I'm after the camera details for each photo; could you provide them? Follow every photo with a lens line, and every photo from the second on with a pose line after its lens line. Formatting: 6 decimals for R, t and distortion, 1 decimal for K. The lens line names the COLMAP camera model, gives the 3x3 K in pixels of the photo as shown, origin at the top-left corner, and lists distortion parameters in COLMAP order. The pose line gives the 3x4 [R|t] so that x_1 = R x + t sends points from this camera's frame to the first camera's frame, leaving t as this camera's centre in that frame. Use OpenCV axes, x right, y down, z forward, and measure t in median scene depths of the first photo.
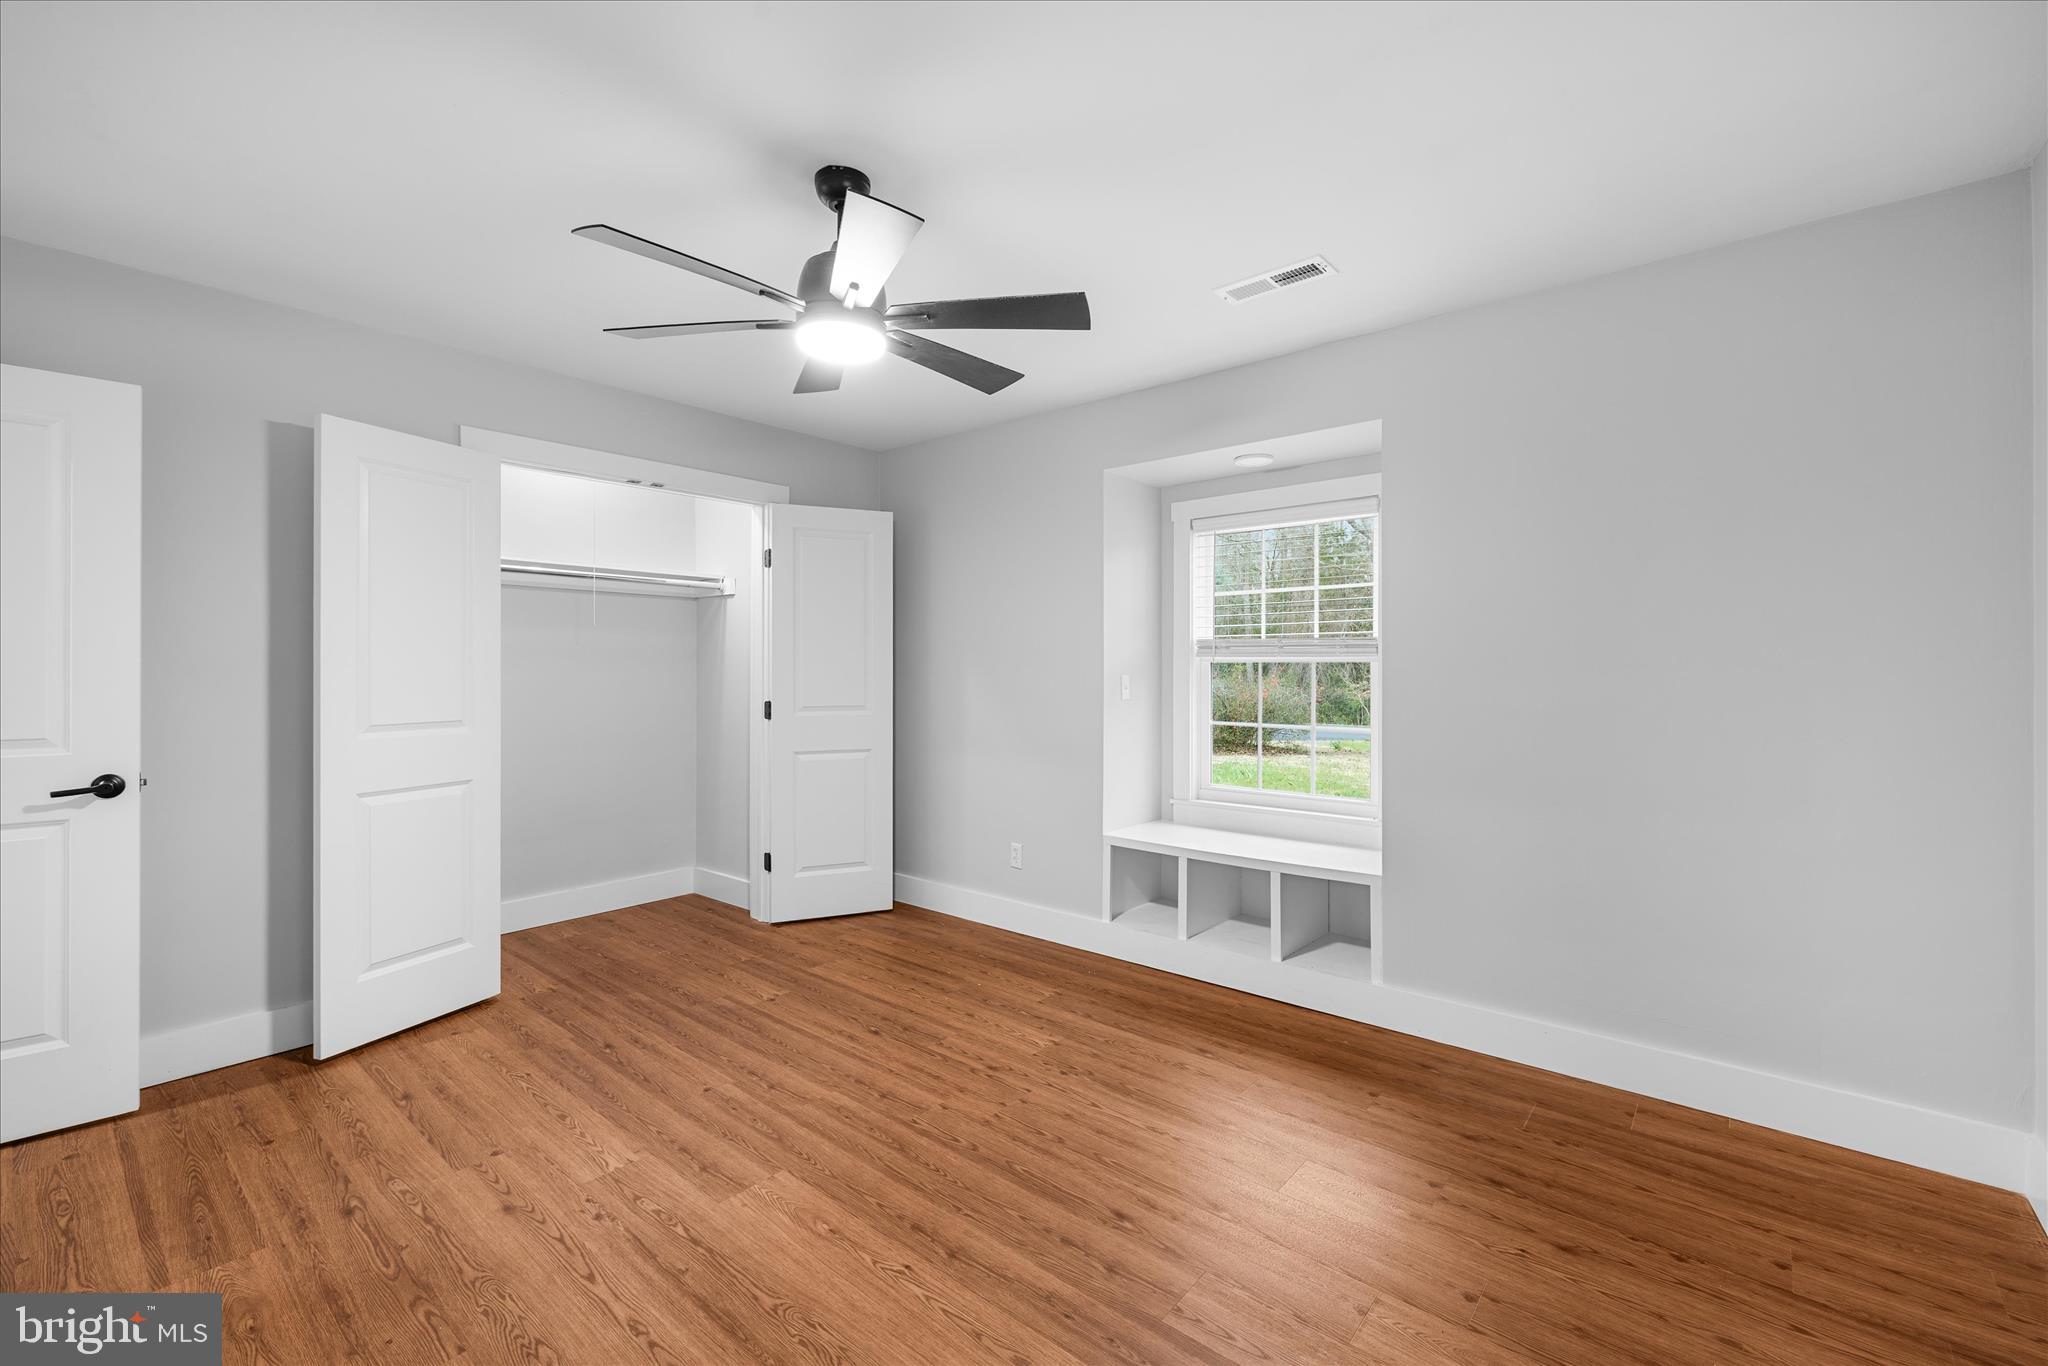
lens RADIAL K [[865.4, 0, 1024.4], [0, 865.4, 674.1], [0, 0, 1]] dist [0.001531, 0.000599]
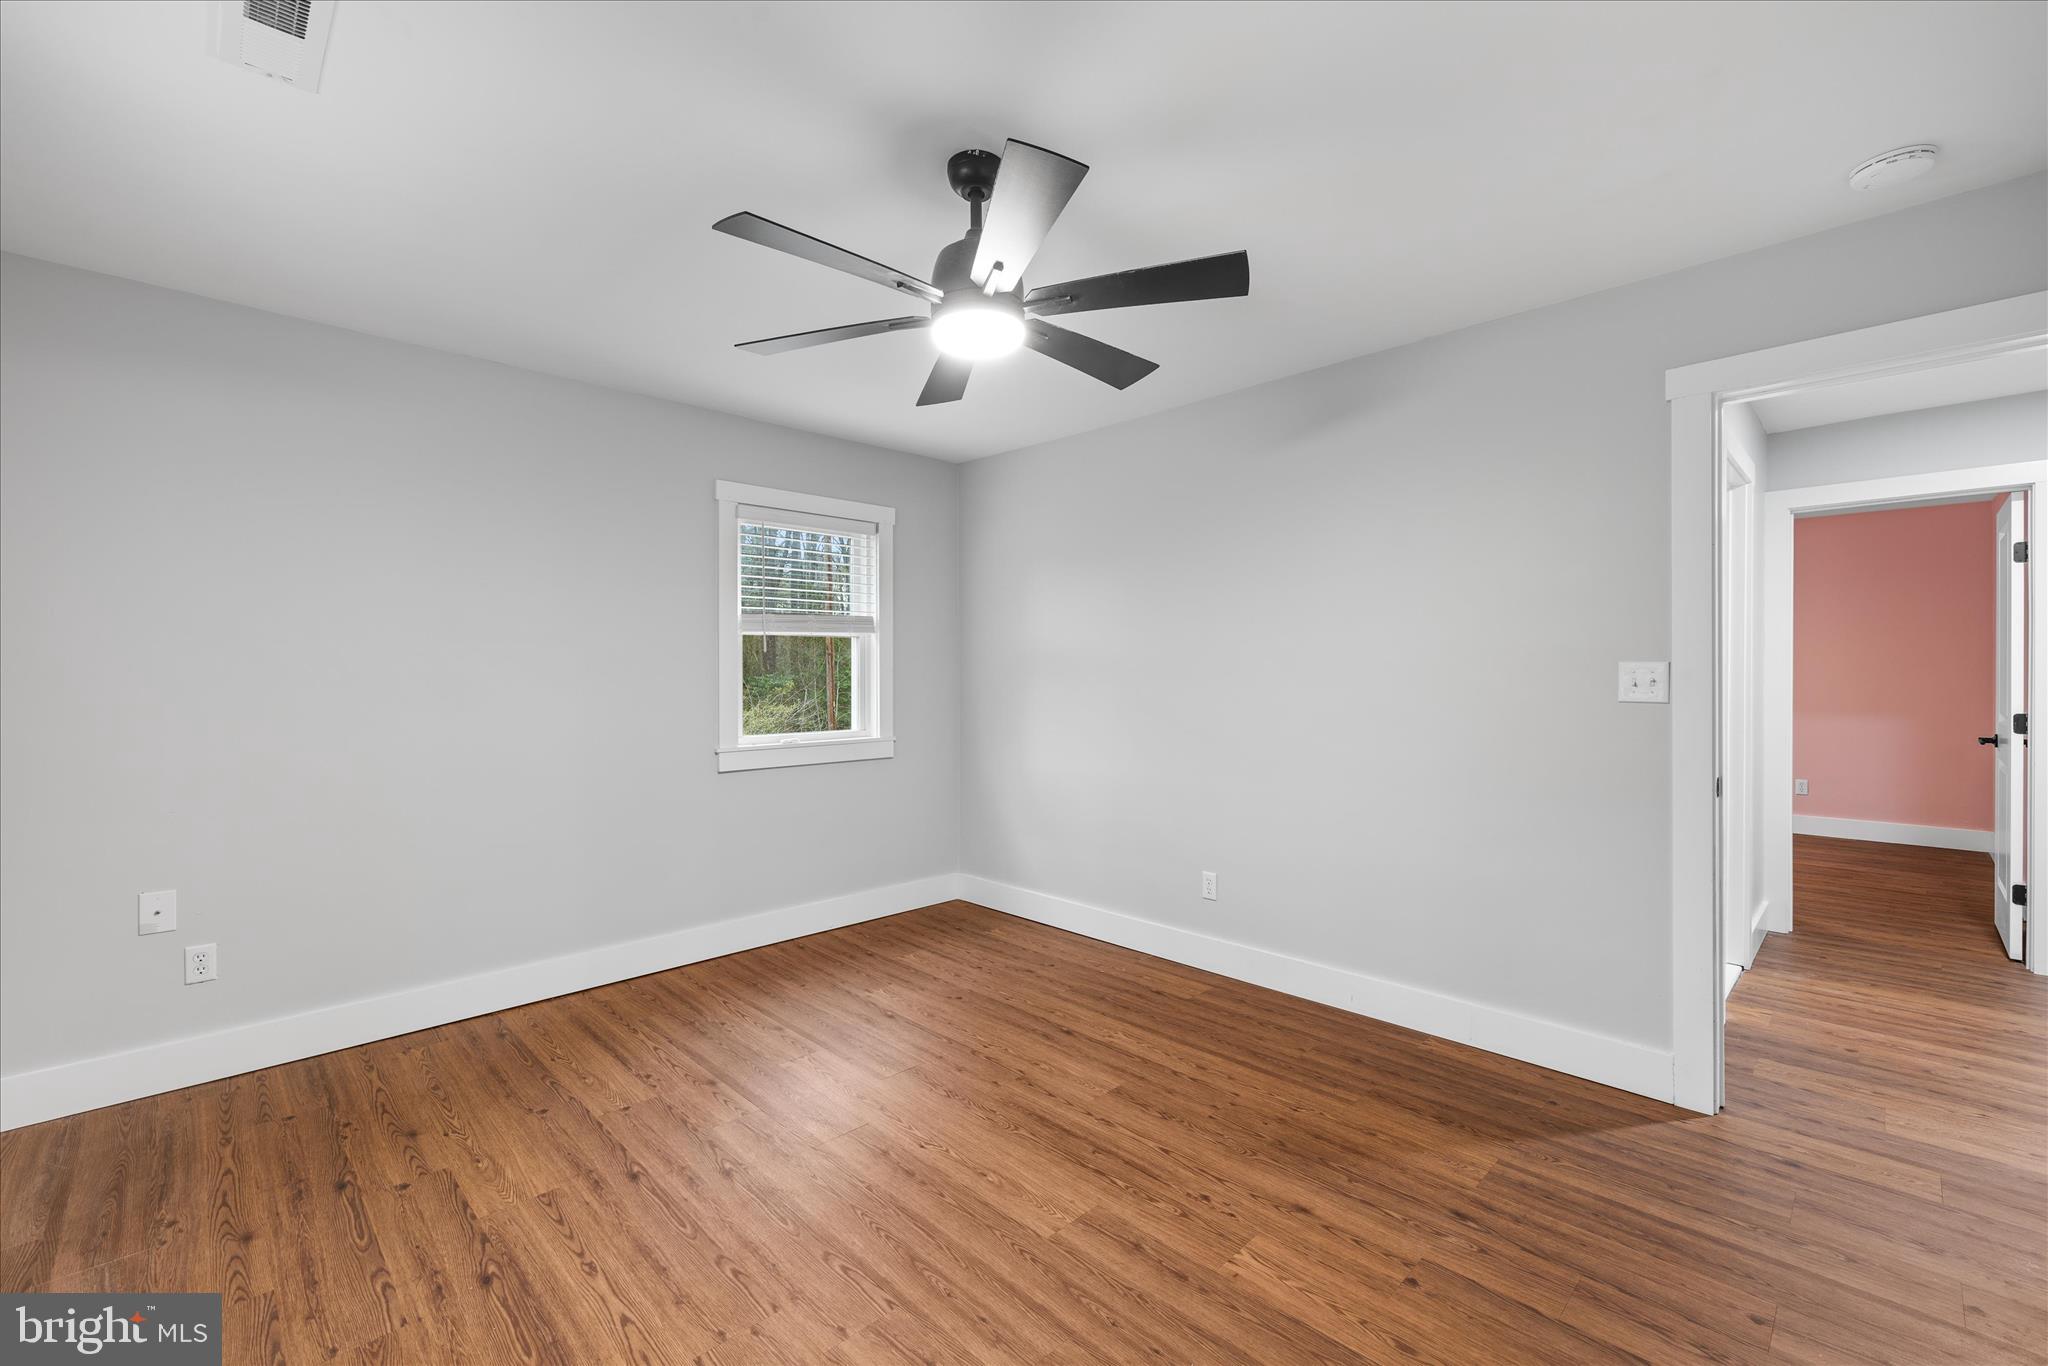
lens RADIAL K [[865.4, 0, 1024.8], [0, 865.4, 677.3], [0, 0, 1]] dist [0.001531, 0.000599]
pose [[-0.995940, 0.002530, 0.089985, -0.314281], [0.003275, 0.999962, 0.008125, -0.013705], [-0.089961, 0.008387, -0.995910, 1.757206]]
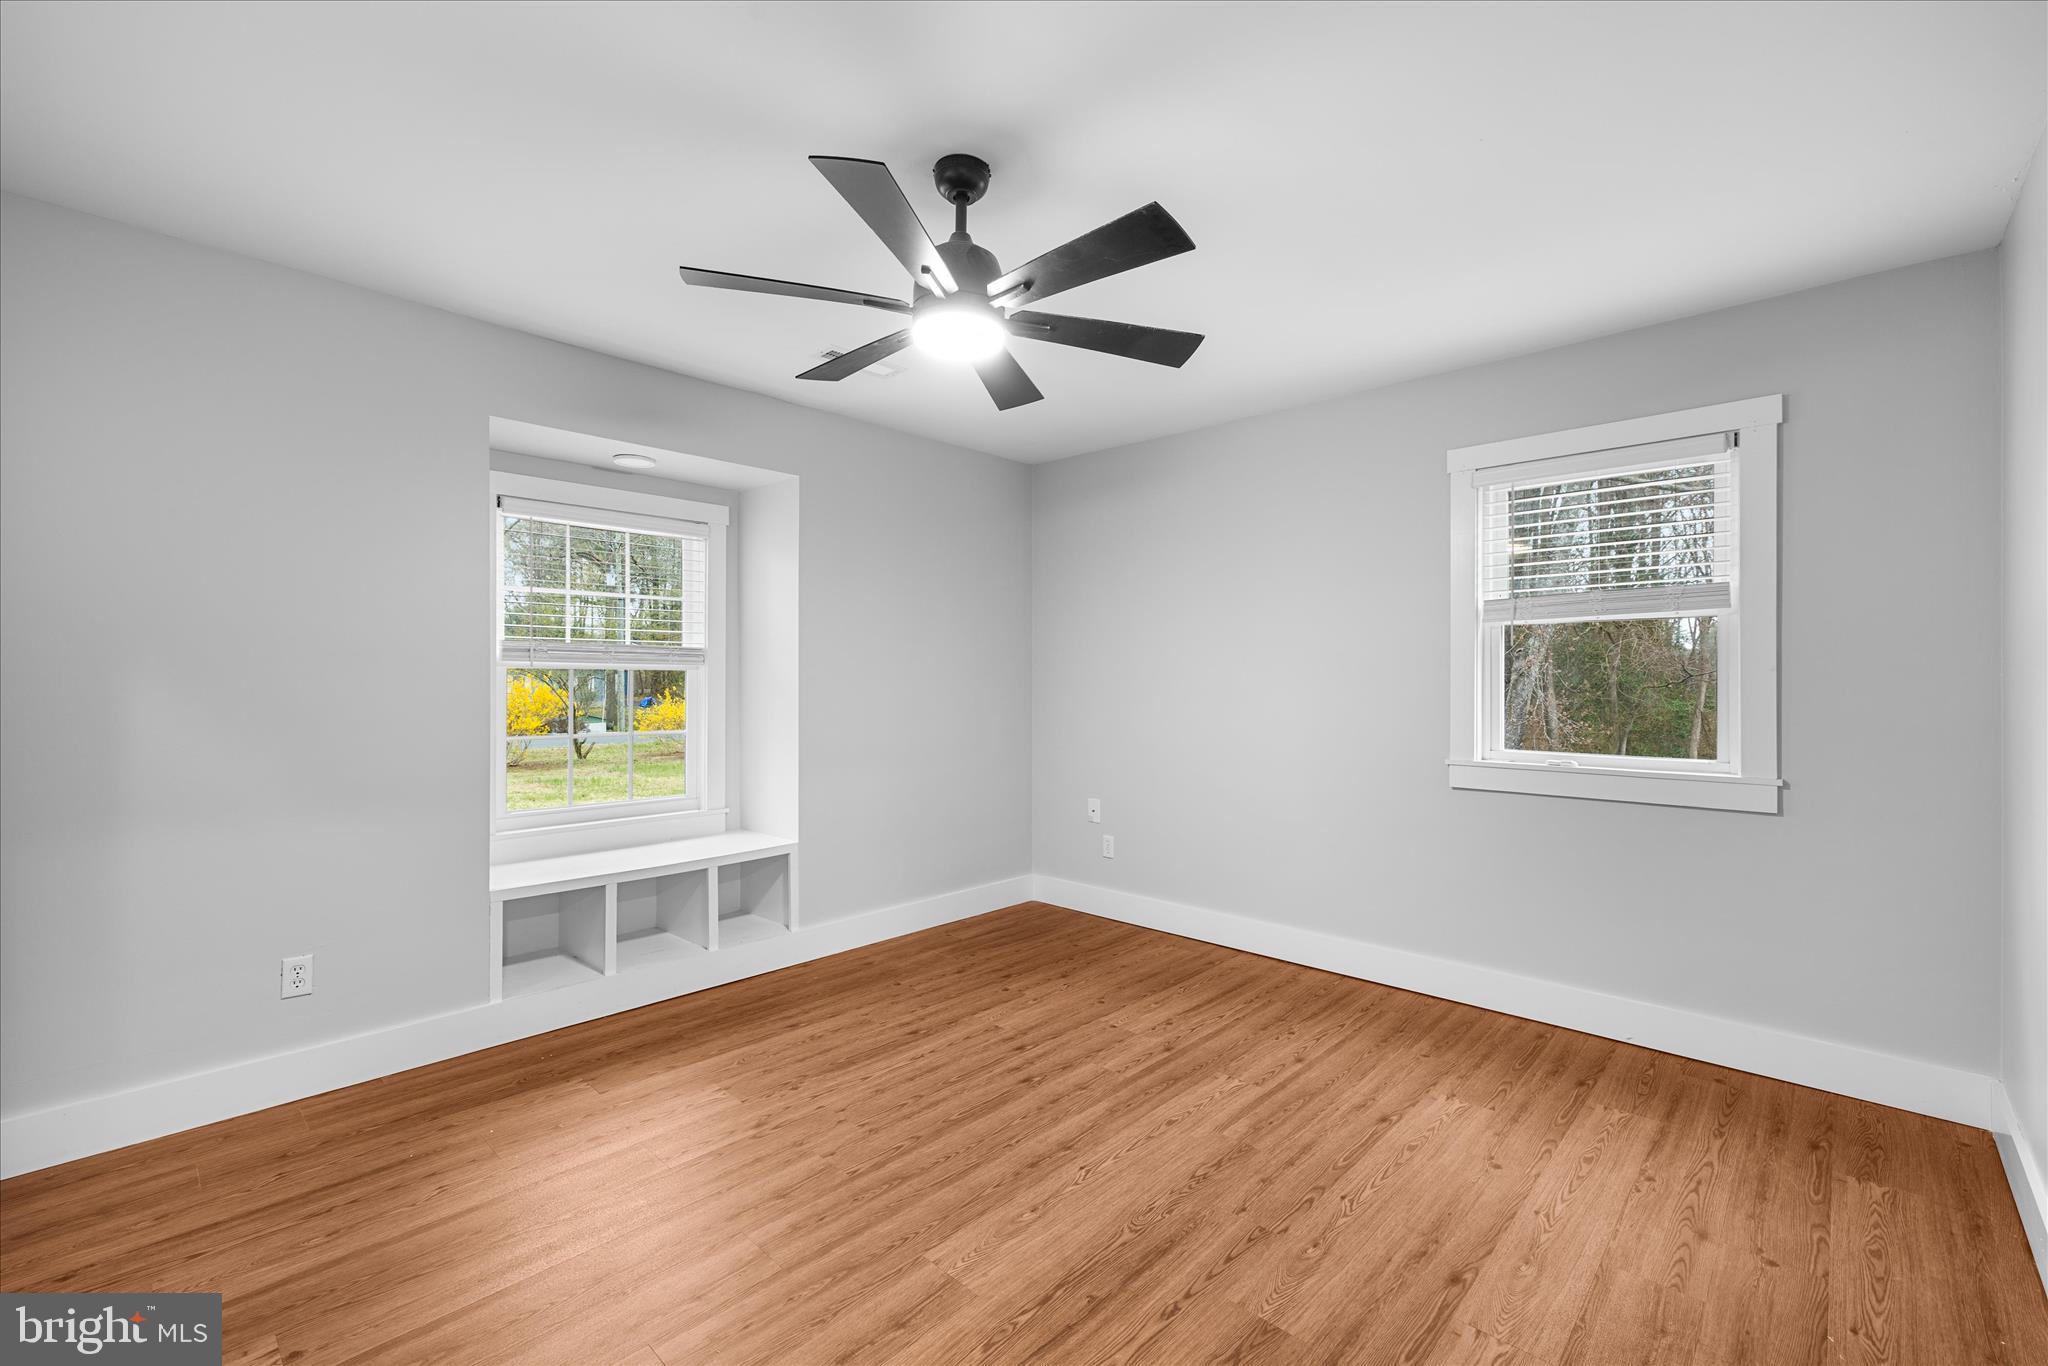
lens RADIAL K [[865.4, 0, 1020.3], [0, 865.4, 681.3], [0, 0, 1]] dist [0.001531, 0.000599]
pose [[0.058673, -0.004502, 0.998267, -1.055812], [0.002274, 0.999988, 0.004376, -0.004712], [-0.998275, 0.002013, 0.058682, 0.790830]]
